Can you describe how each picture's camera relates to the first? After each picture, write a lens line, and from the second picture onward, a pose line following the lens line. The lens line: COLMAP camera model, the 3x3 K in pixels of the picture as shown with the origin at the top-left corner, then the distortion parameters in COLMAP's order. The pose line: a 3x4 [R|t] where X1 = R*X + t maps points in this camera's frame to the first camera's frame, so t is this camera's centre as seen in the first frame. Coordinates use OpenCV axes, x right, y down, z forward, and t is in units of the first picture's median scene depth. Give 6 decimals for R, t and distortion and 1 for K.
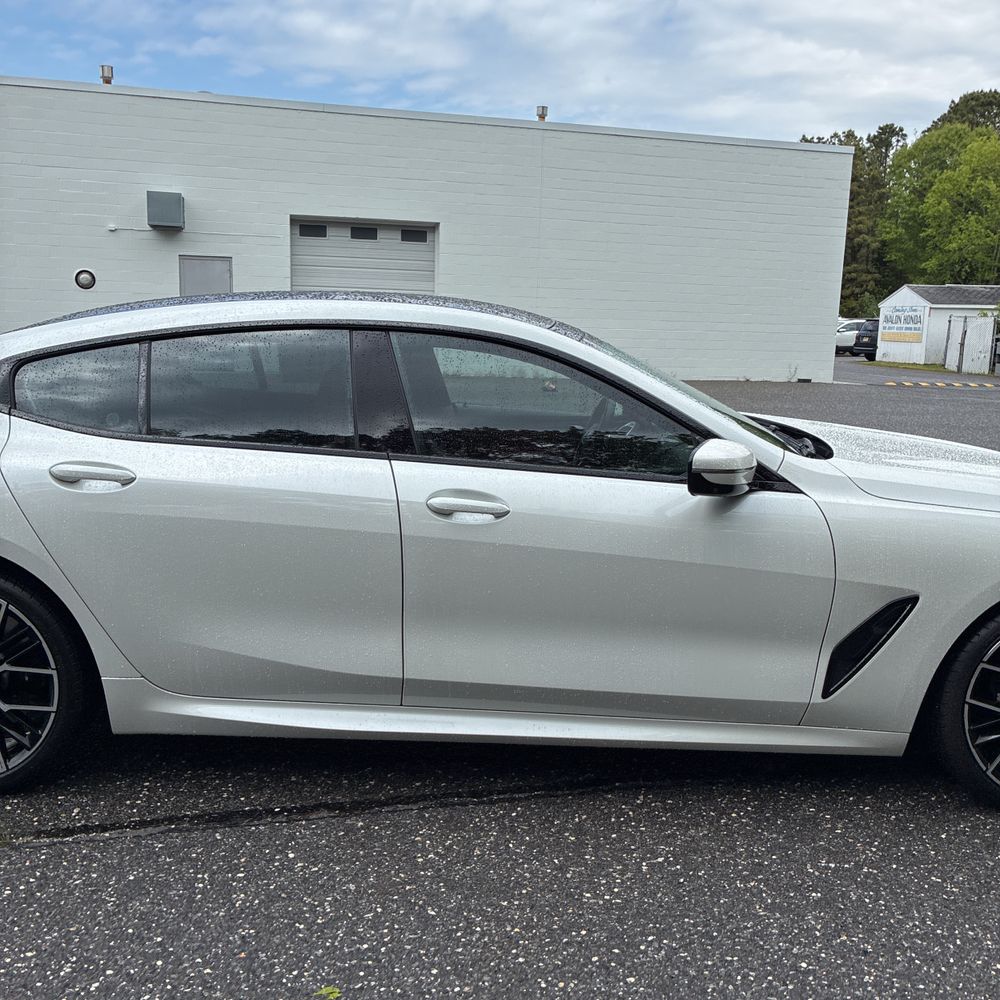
lens RADIAL K [[1014.7, 0, 485.7], [0, 1014.7, 504.2], [0, 0, 1]] dist [0.016528, -0.005252]
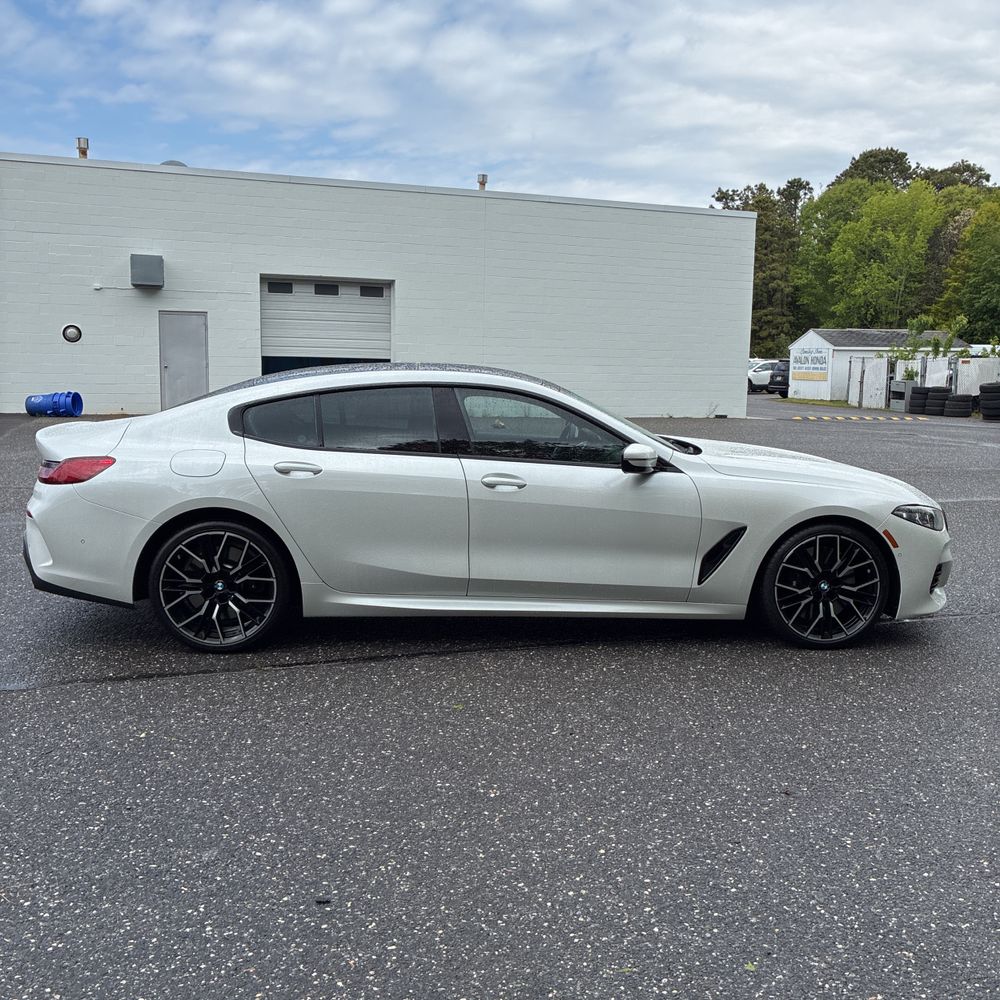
lens RADIAL K [[1014.6, 0, 492.4], [0, 1014.6, 491.1], [0, 0, 1]] dist [0.017004, -0.005231]
pose [[0.997315, -0.018915, 0.070751, -0.023077], [0.022604, 0.998406, -0.051710, 0.015431], [-0.069660, 0.053171, 0.996153, -0.113246]]
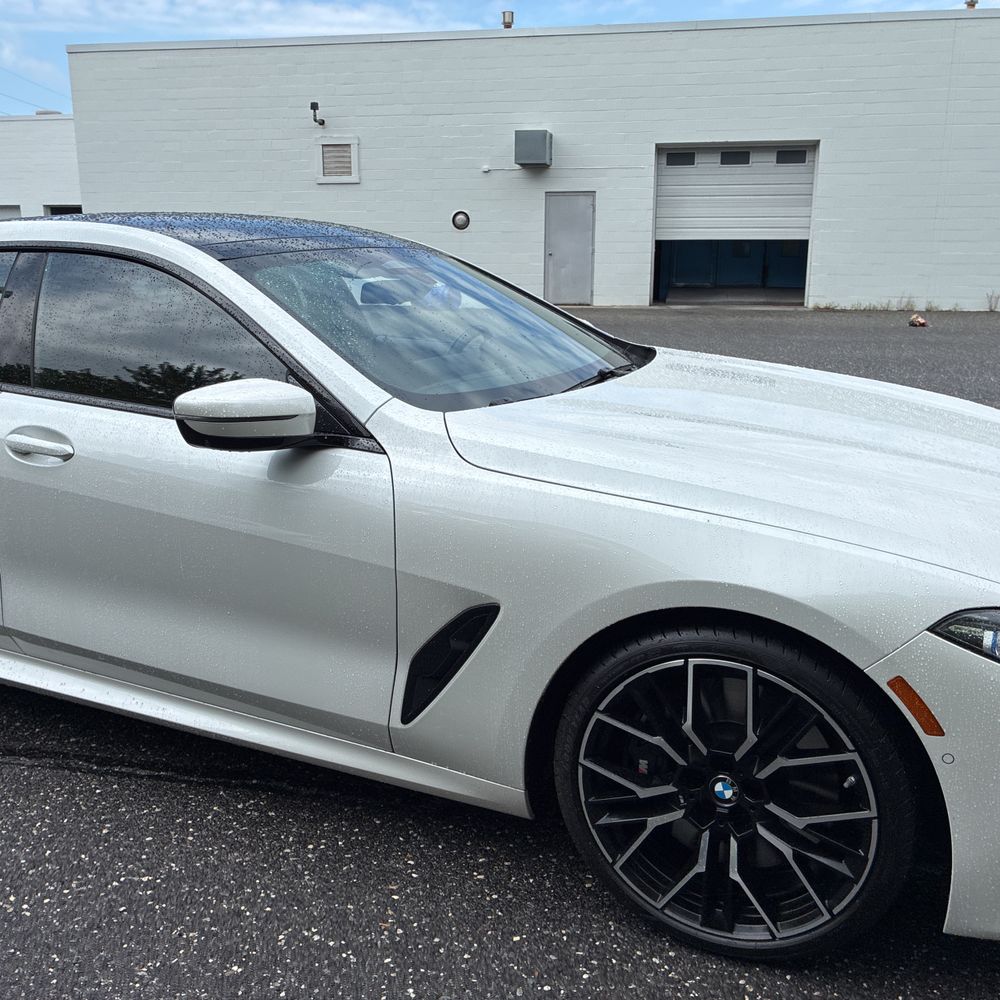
lens RADIAL K [[1014.0, 0, 482.9], [0, 1014.0, 489.1], [0, 0, 1]] dist [0.008102, 0.021178]
pose [[0.900991, 0.073543, -0.427559, 0.099539], [-0.053729, 0.996855, 0.058244, -0.004578], [0.430498, -0.029504, 0.902109, 0.048827]]
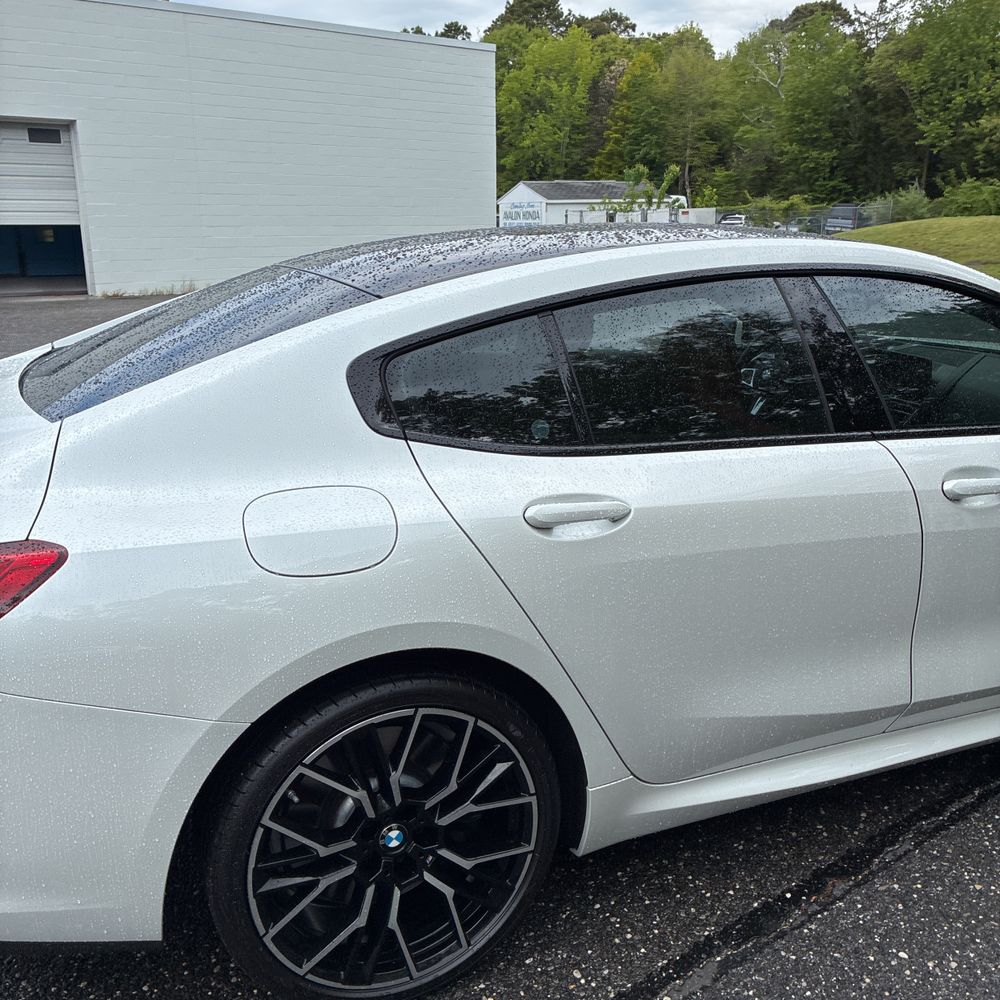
lens RADIAL K [[1014.6, 0, 492.4], [0, 1014.6, 491.1], [0, 0, 1]] dist [0.017004, -0.005231]
pose [[0.915822, -0.137254, 0.377401, -0.096112], [0.106435, 0.989131, 0.101450, -0.016626], [-0.387223, -0.052742, 0.920476, 0.053310]]
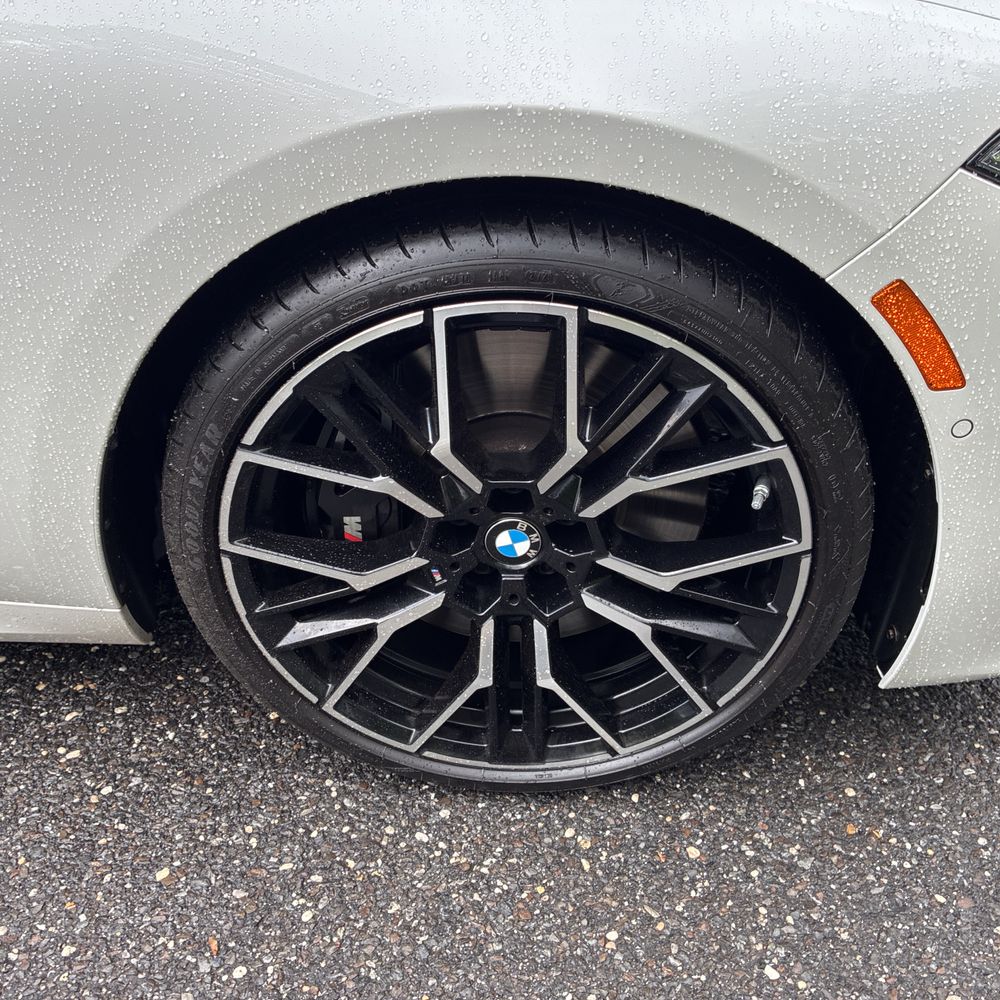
lens RADIAL K [[1014.6, 0, 492.4], [0, 1014.6, 491.1], [0, 0, 1]] dist [0.017004, -0.005231]
pose [[0.999158, 0.011057, -0.039512, 0.081925], [0.006738, 0.905706, 0.423852, 0.004791], [0.040473, -0.423761, 0.904869, 0.100681]]
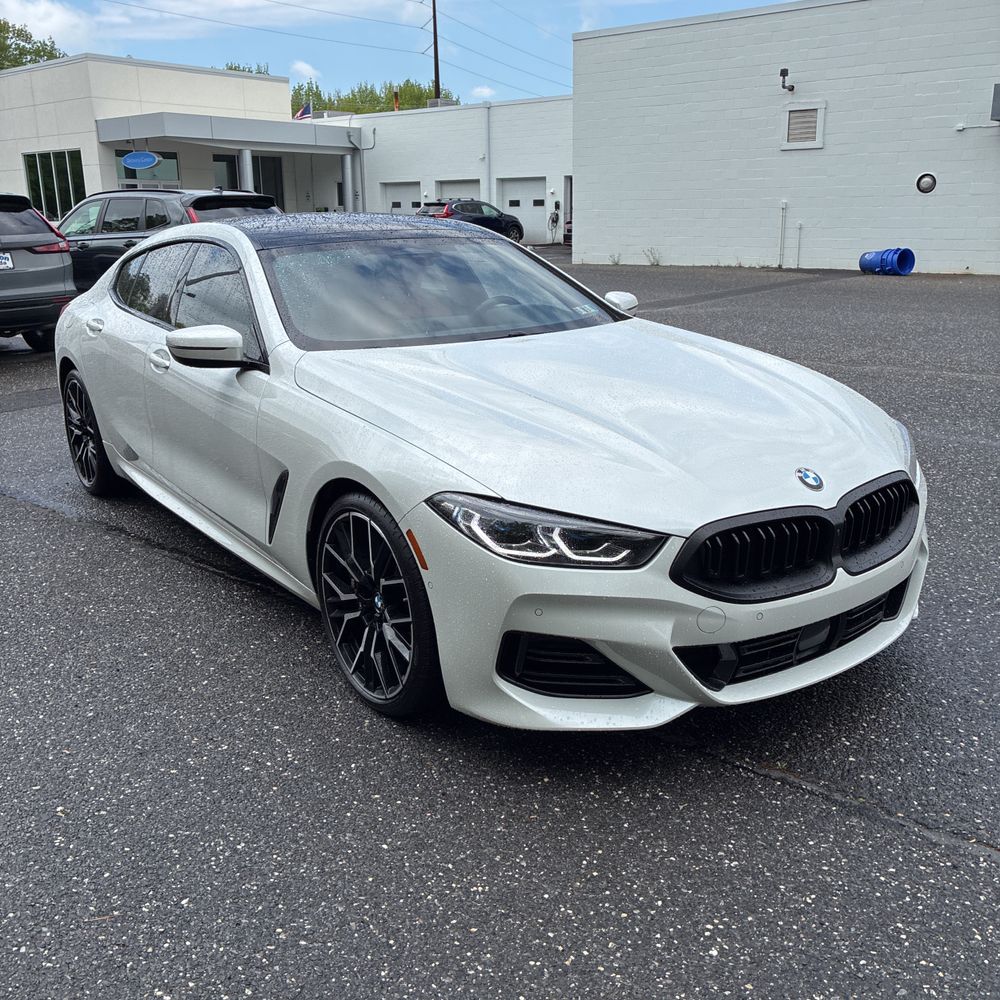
lens RADIAL K [[1006.5, 0, 511.7], [0, 1006.5, 486.1], [0, 0, 1]] dist [0.030400, -0.019514]
pose [[0.591710, 0.180855, -0.785602, 0.206914], [-0.121394, 0.983387, 0.134955, -0.011082], [0.796959, 0.015513, 0.603834, 0.070345]]
